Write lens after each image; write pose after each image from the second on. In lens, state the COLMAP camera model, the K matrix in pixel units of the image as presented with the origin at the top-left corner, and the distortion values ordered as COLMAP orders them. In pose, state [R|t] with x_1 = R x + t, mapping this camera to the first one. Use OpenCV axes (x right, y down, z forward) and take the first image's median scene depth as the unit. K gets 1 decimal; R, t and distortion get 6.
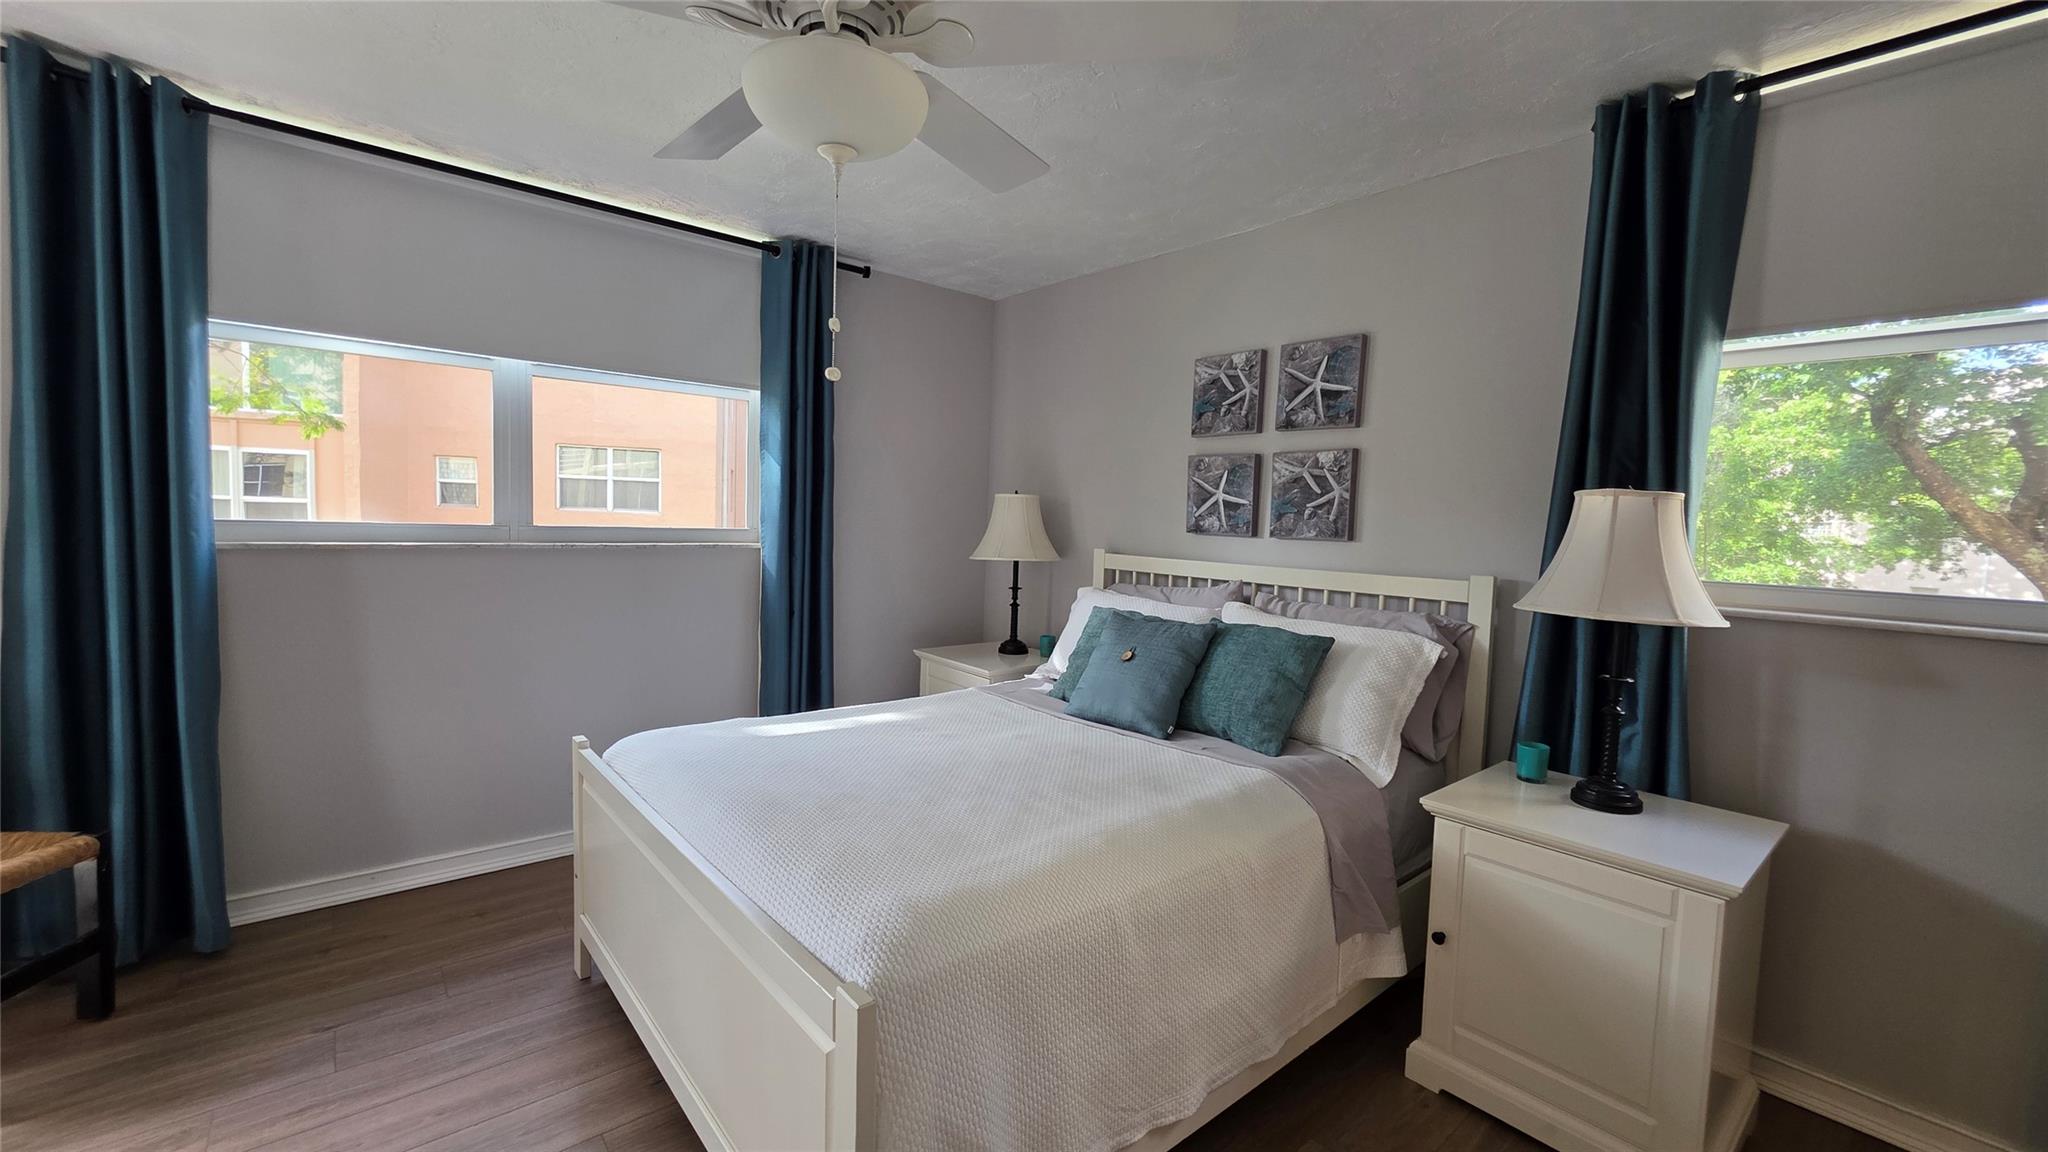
lens RADIAL K [[819.3, 0, 1022.8], [0, 819.3, 573.2], [0, 0, 1]] dist [-0.004311, -0.000501]
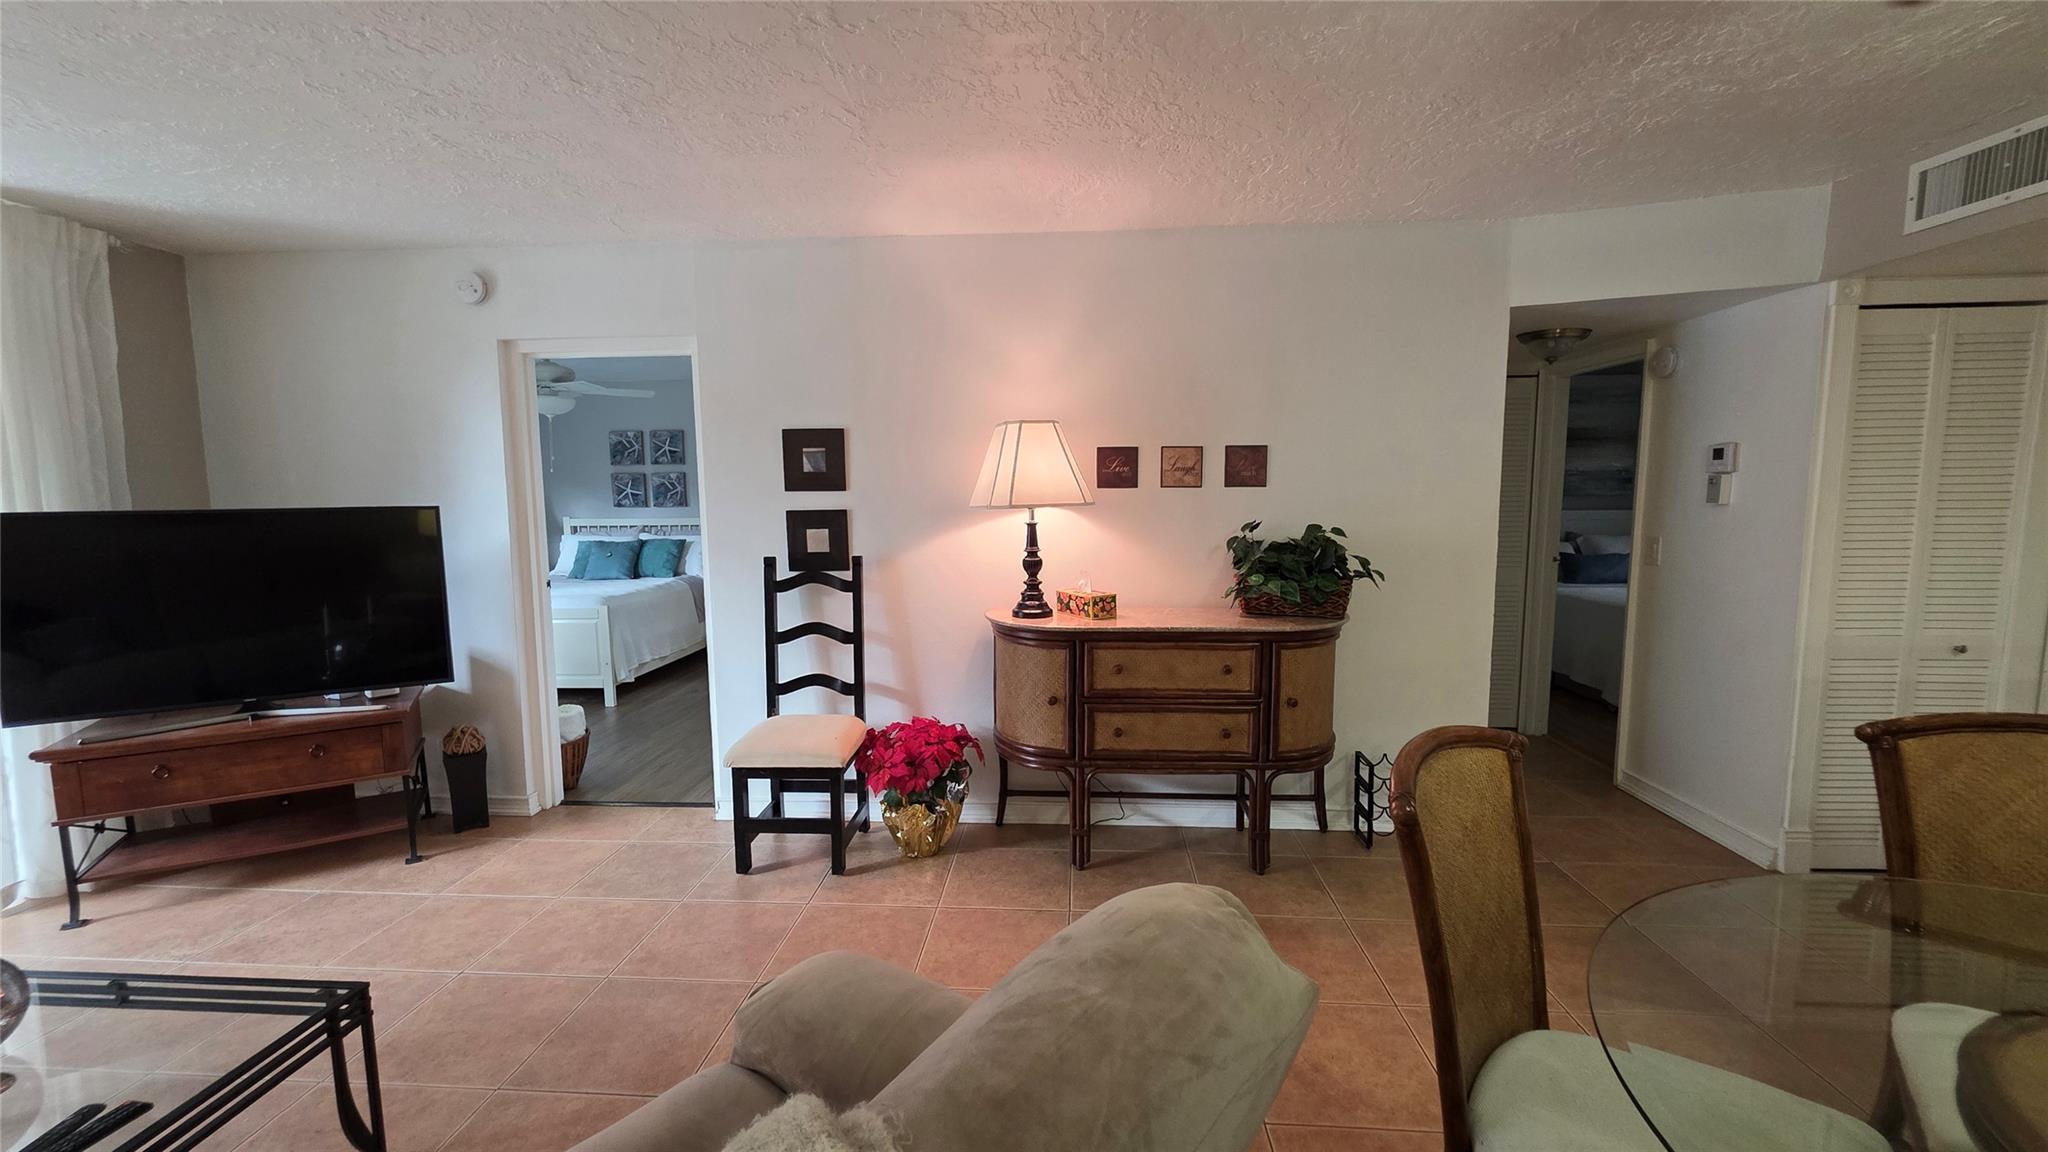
lens RADIAL K [[819.3, 0, 1012.2], [0, 819.3, 575.9], [0, 0, 1]] dist [-0.004311, -0.000501]
pose [[0.687297, -0.111722, 0.717734, -0.769268], [0.084109, 0.993695, 0.074136, 0.073622], [-0.721491, 0.009415, 0.692360, -1.537203]]
